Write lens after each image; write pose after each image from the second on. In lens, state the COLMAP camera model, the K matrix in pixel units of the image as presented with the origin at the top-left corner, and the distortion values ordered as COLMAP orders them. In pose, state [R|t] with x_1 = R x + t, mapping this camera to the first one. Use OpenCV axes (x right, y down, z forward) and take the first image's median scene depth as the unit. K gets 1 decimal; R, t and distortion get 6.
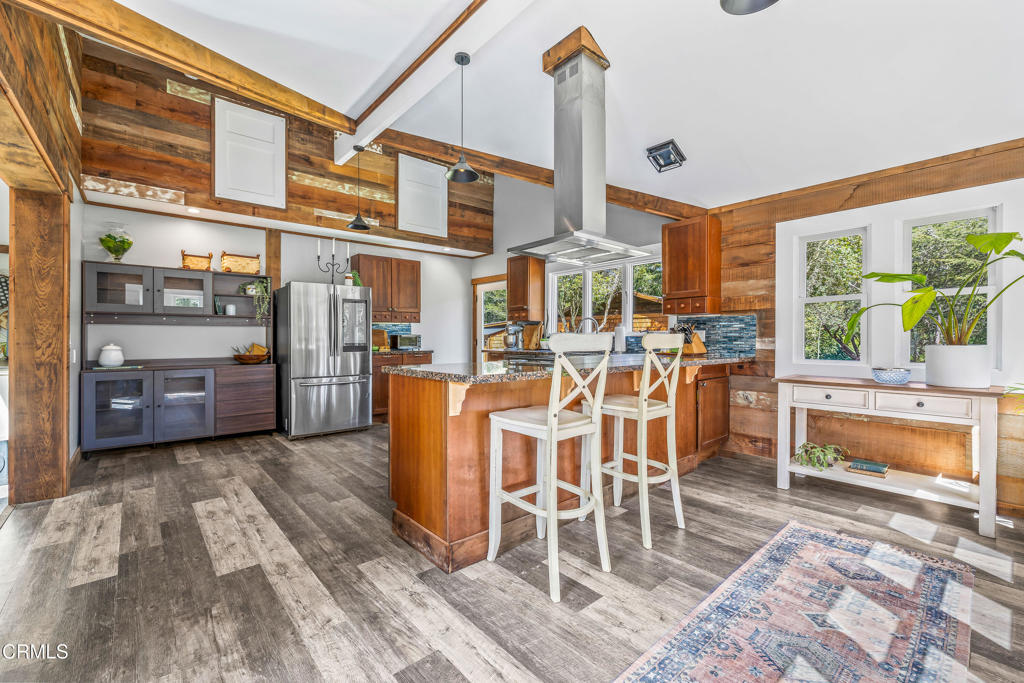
lens RADIAL K [[434.2, 0, 511.2], [0, 434.2, 338.2], [0, 0, 1]] dist [0.001318, 0.000327]
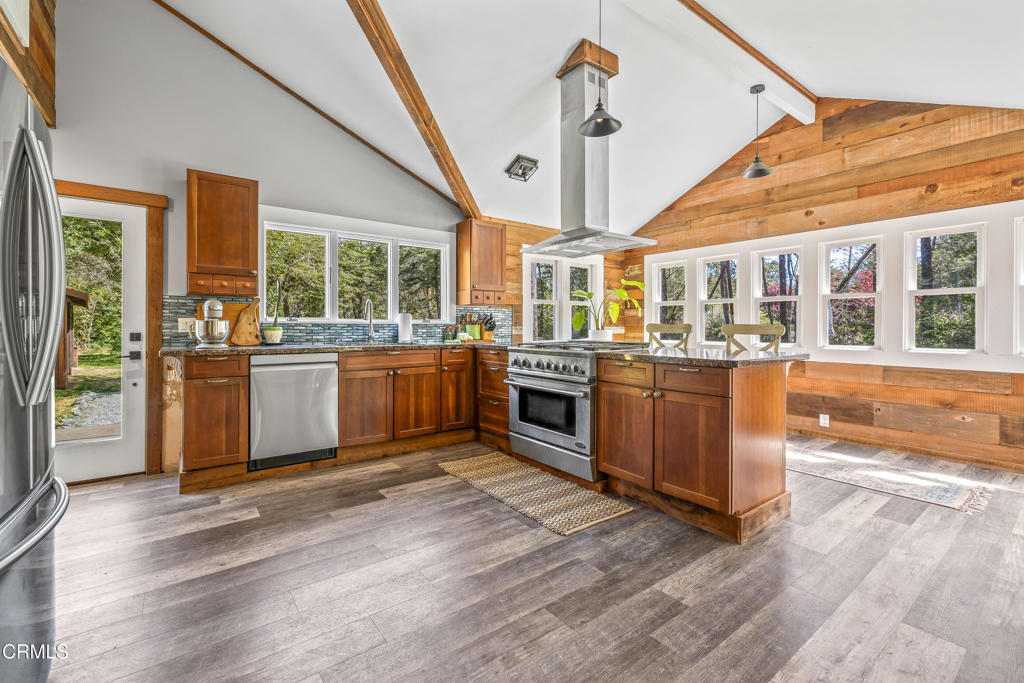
lens RADIAL K [[443.9, 0, 511.6], [0, 443.9, 331.0], [0, 0, 1]] dist [0.002697, -0.000064]
pose [[0.060833, -0.010225, 0.998096, -1.096290], [-0.002779, 0.999942, 0.010413, -0.000706], [-0.998144, -0.003408, 0.060801, 1.283934]]
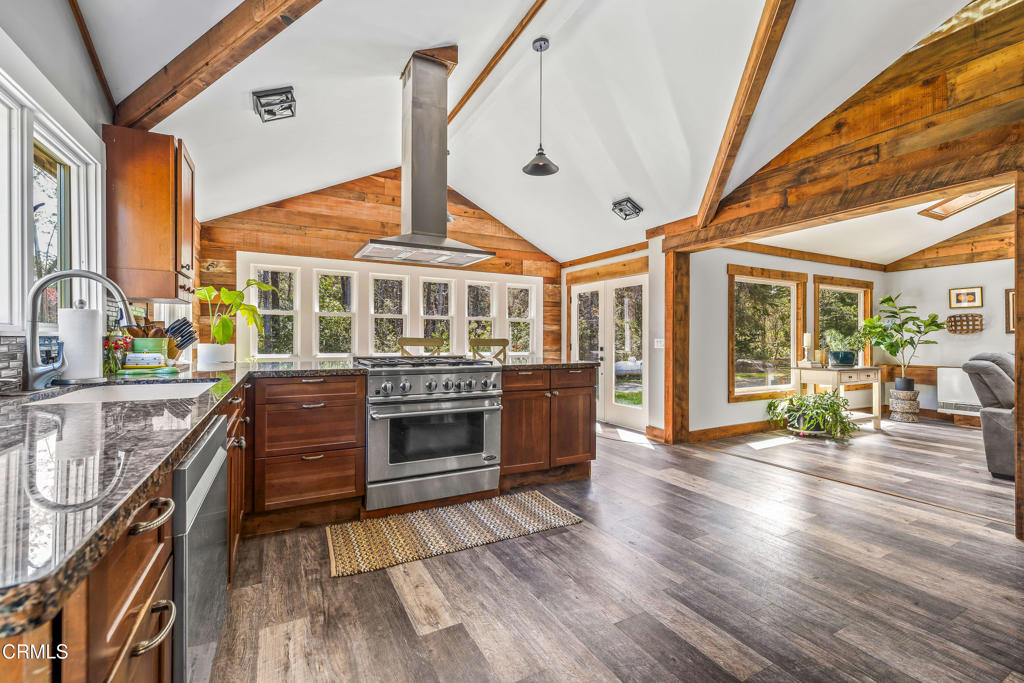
lens RADIAL K [[434.2, 0, 511.2], [0, 434.2, 338.2], [0, 0, 1]] dist [0.001318, 0.000327]
pose [[-0.976374, -0.005307, 0.216024, -0.294247], [-0.005453, 0.999985, -0.000081, -0.009746], [-0.216021, -0.001257, -0.976388, 2.224393]]
